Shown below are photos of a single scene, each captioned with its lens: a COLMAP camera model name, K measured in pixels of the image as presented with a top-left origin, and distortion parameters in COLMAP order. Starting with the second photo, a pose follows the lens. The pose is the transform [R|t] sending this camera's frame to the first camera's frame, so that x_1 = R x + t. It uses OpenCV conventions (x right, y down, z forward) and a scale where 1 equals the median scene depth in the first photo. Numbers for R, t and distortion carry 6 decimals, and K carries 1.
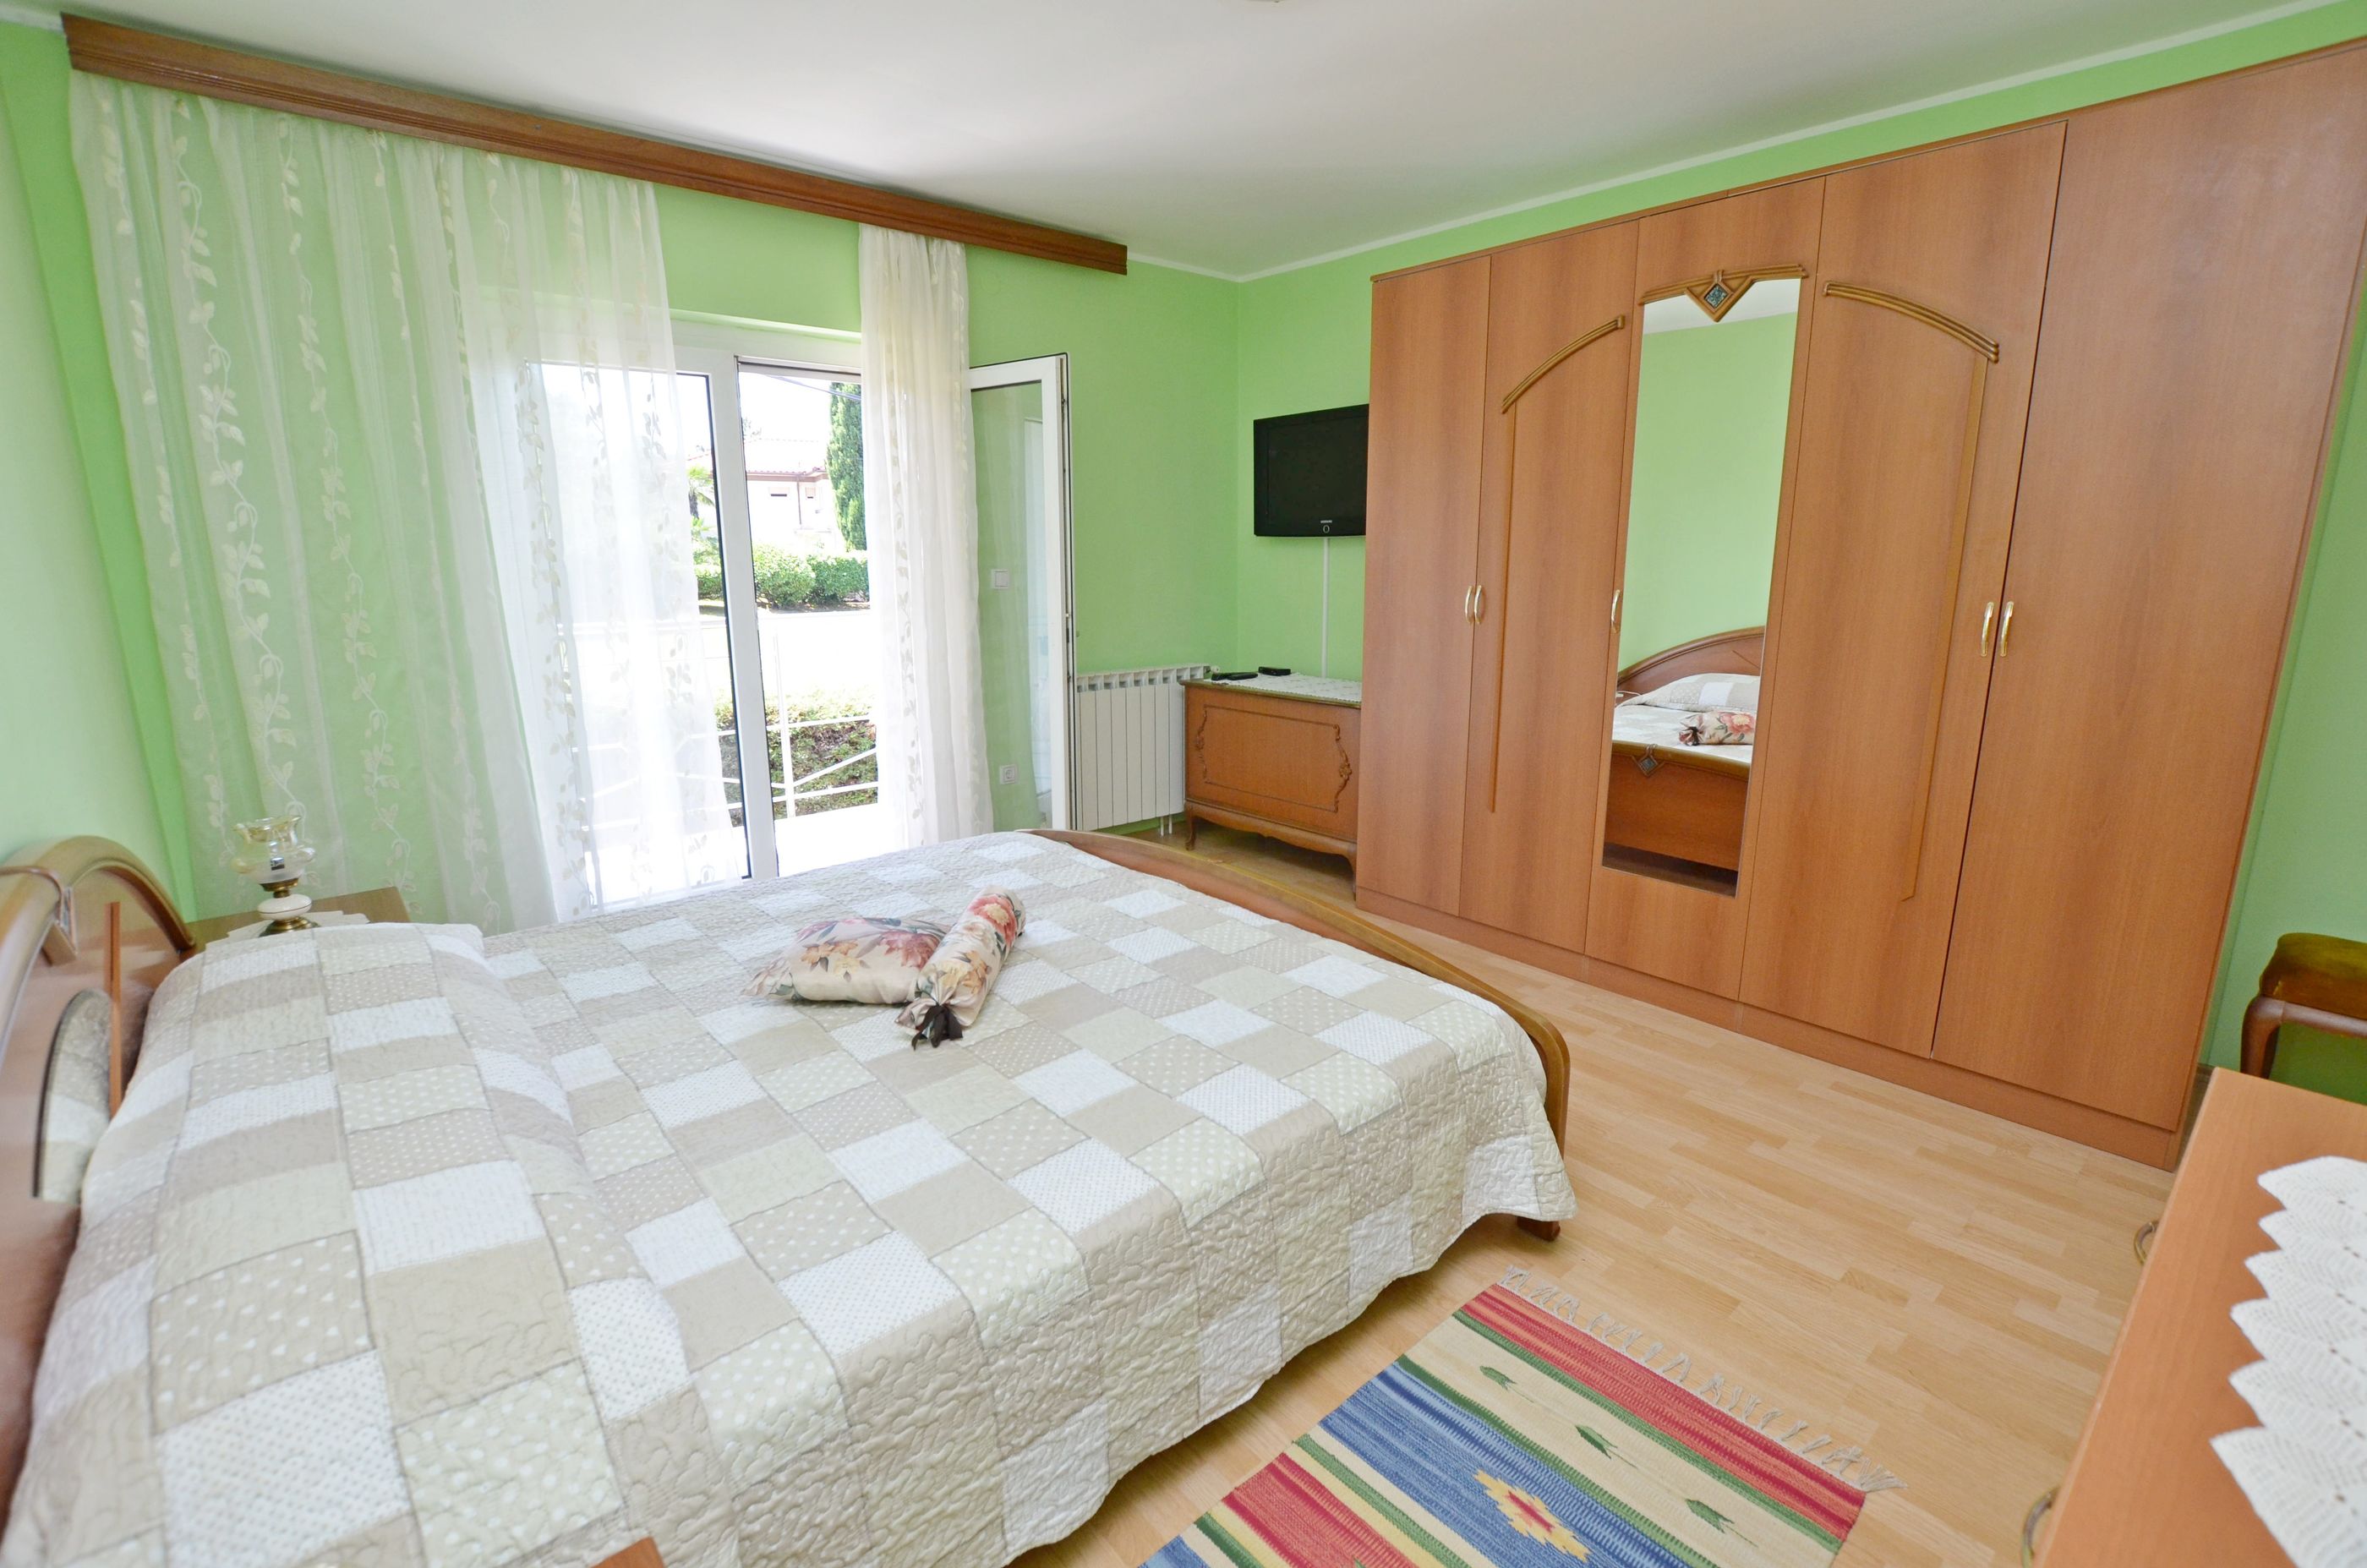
lens RADIAL K [[1043.7, 0, 1187.3], [0, 1043.7, 772.3], [0, 0, 1]] dist [-0.029784, 0.001243]
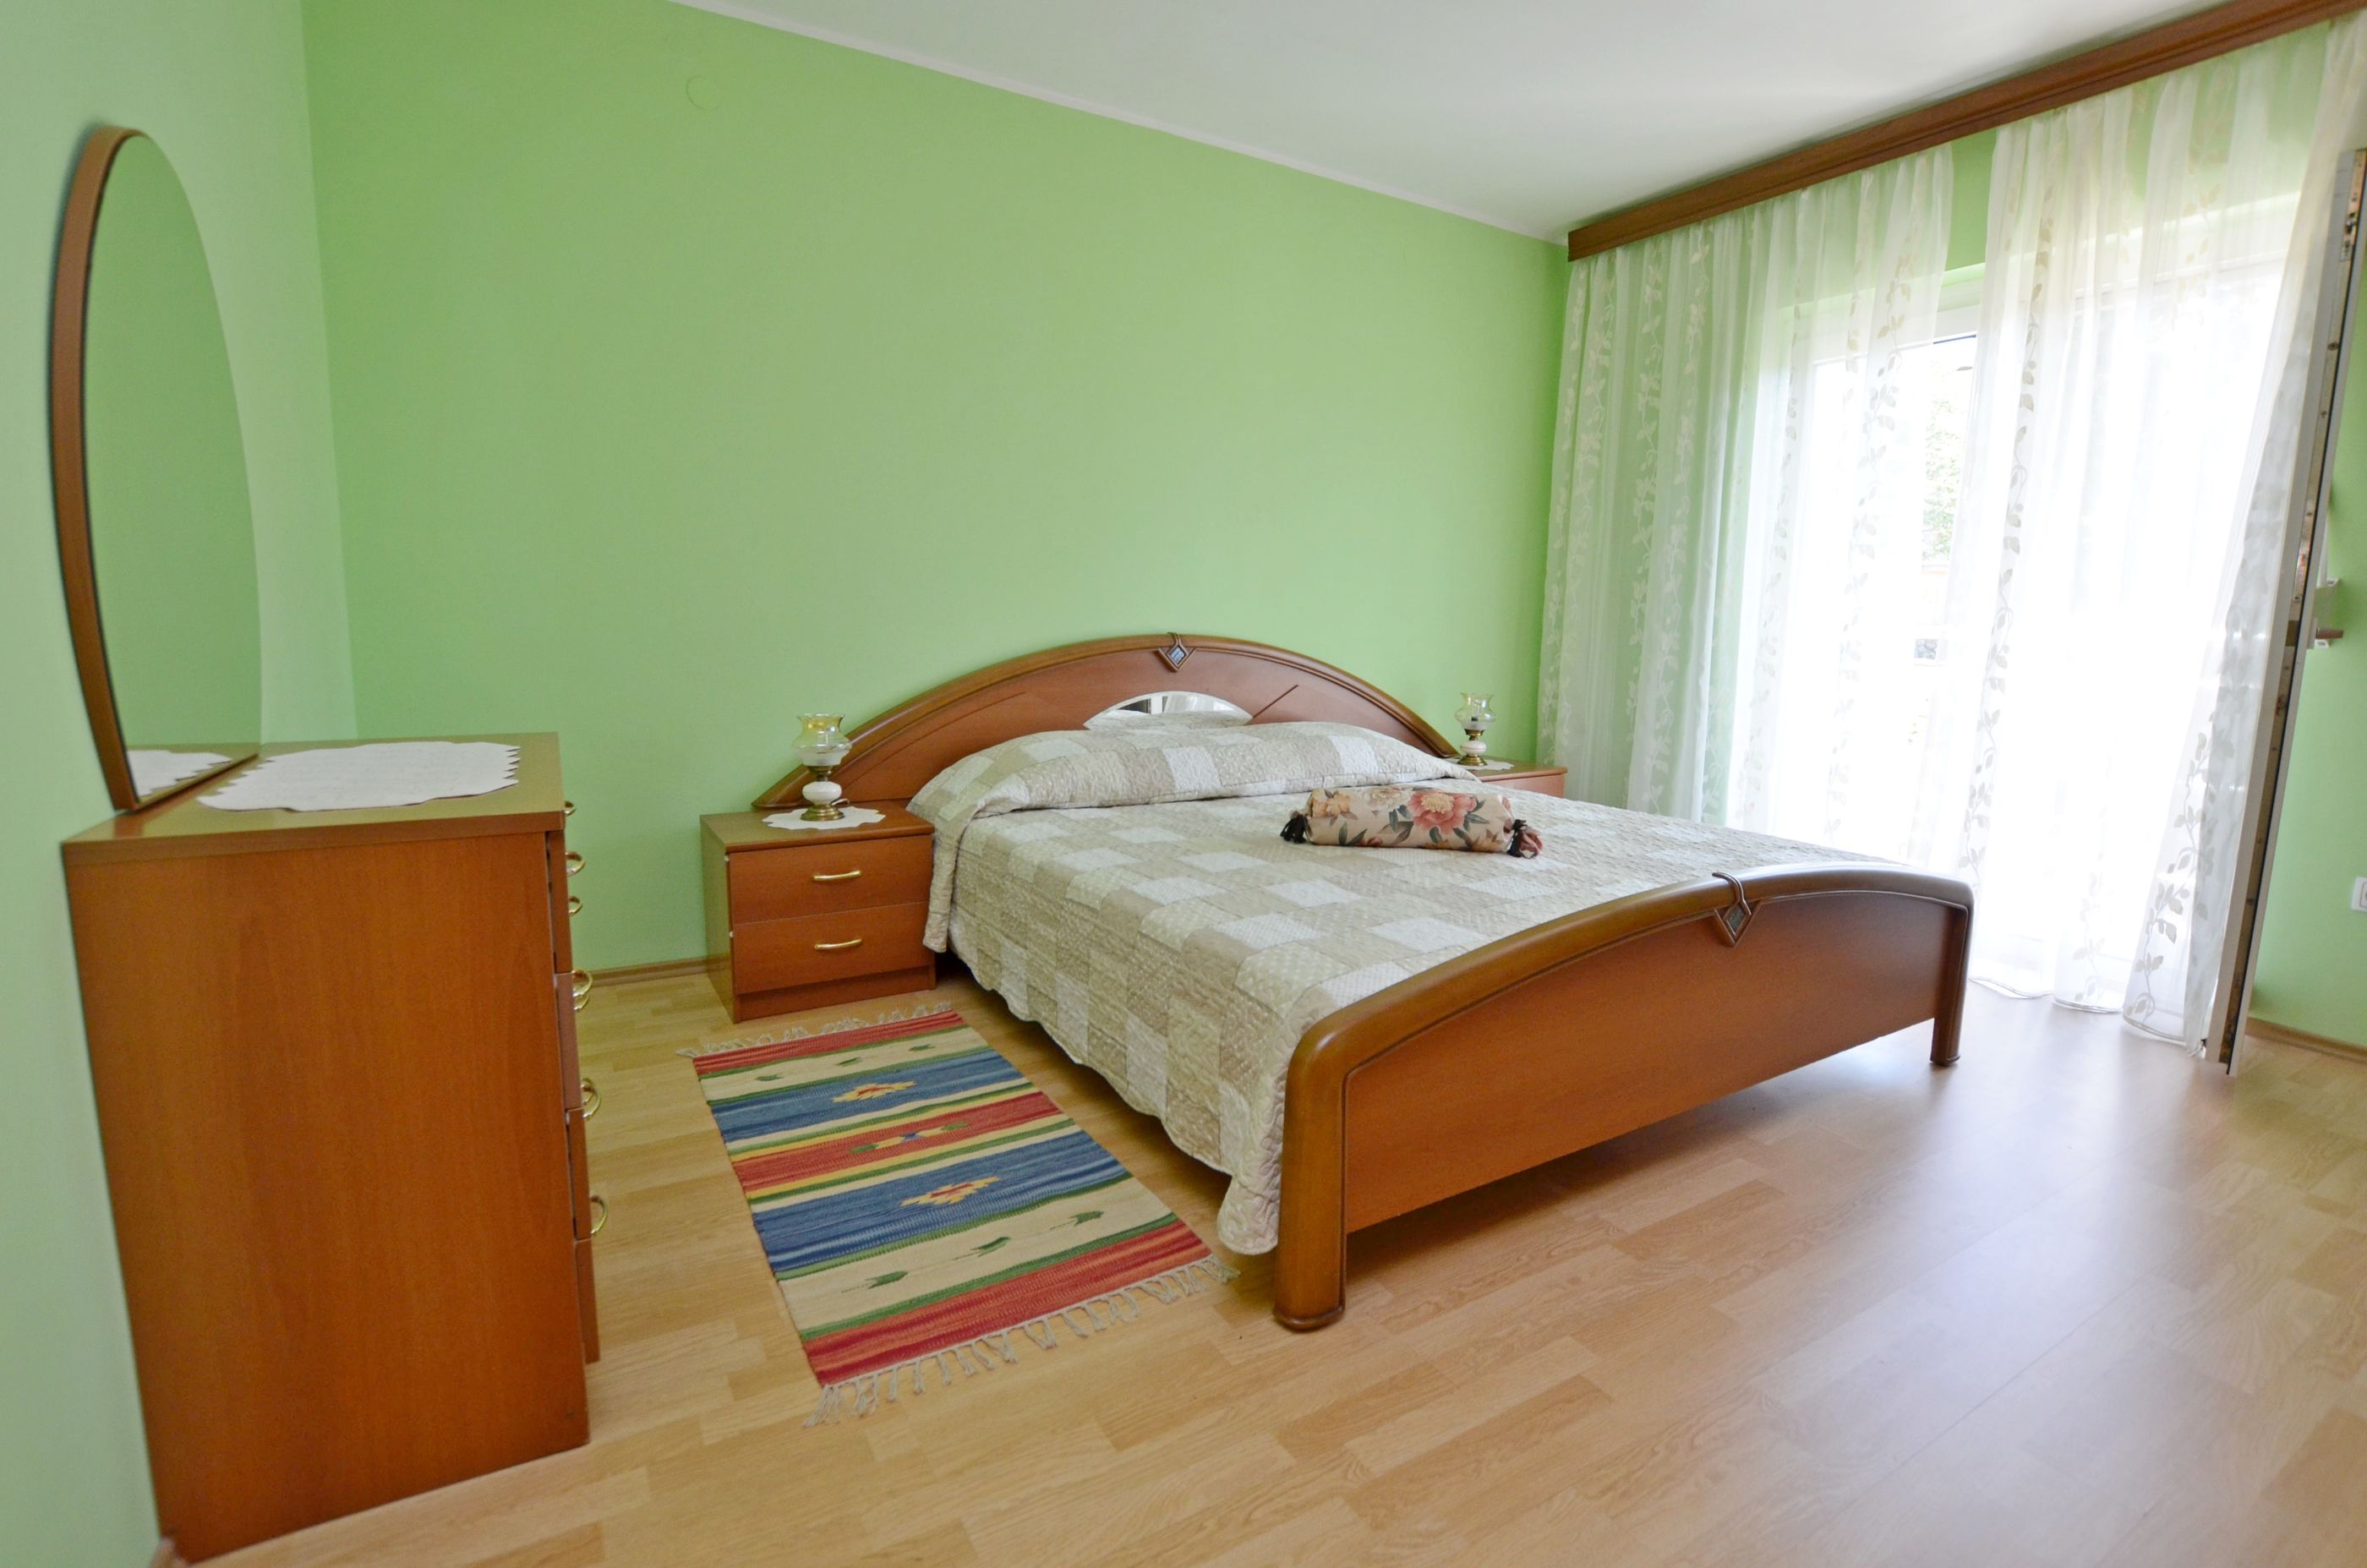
lens RADIAL K [[1091.6, 0, 1186.6], [0, 1091.6, 771.6], [0, 0, 1]] dist [-0.031009, 0.000685]
pose [[-0.181028, 0.140216, -0.973431, 1.249250], [-0.219468, 0.959066, 0.178961, -0.057651], [0.958678, 0.246033, -0.142845, 1.113728]]
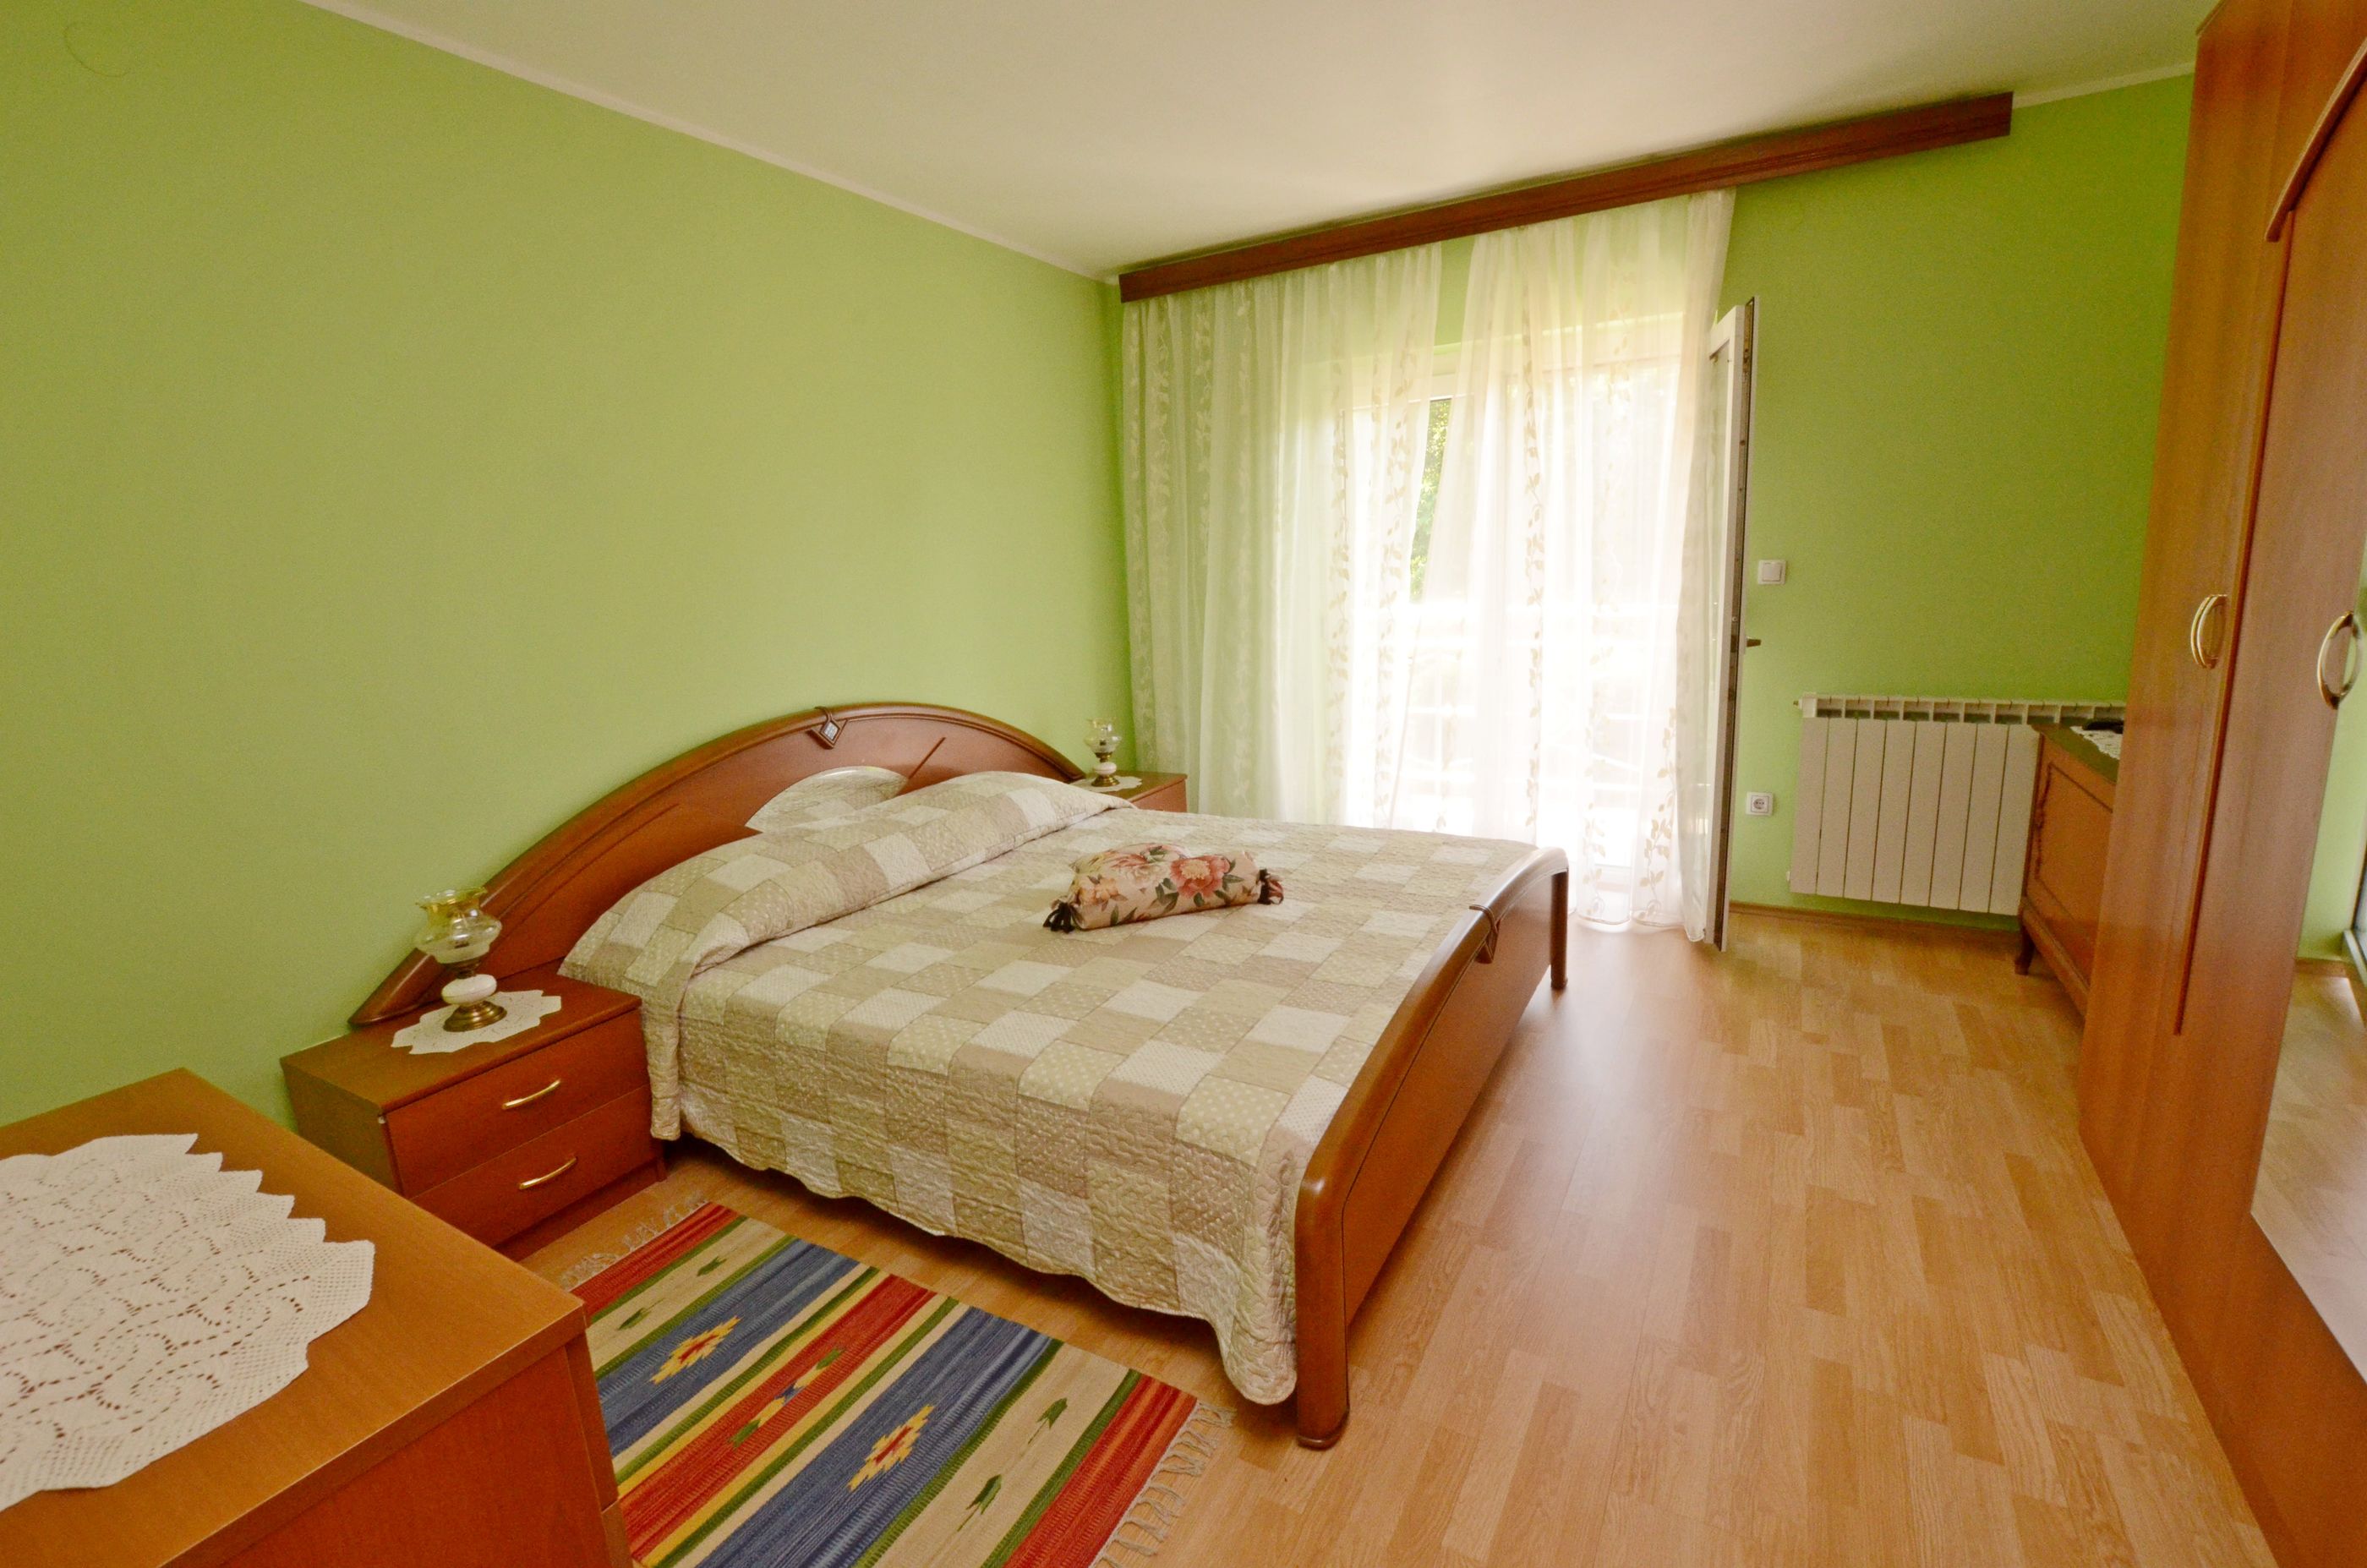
lens RADIAL K [[1043.7, 0, 1187.3], [0, 1043.7, 772.3], [0, 0, 1]] dist [-0.029784, 0.001243]
pose [[0.325529, 0.174137, -0.929359, 1.126041], [-0.149566, 0.980003, 0.131237, -0.159154], [0.933628, 0.096279, 0.345064, 0.701336]]
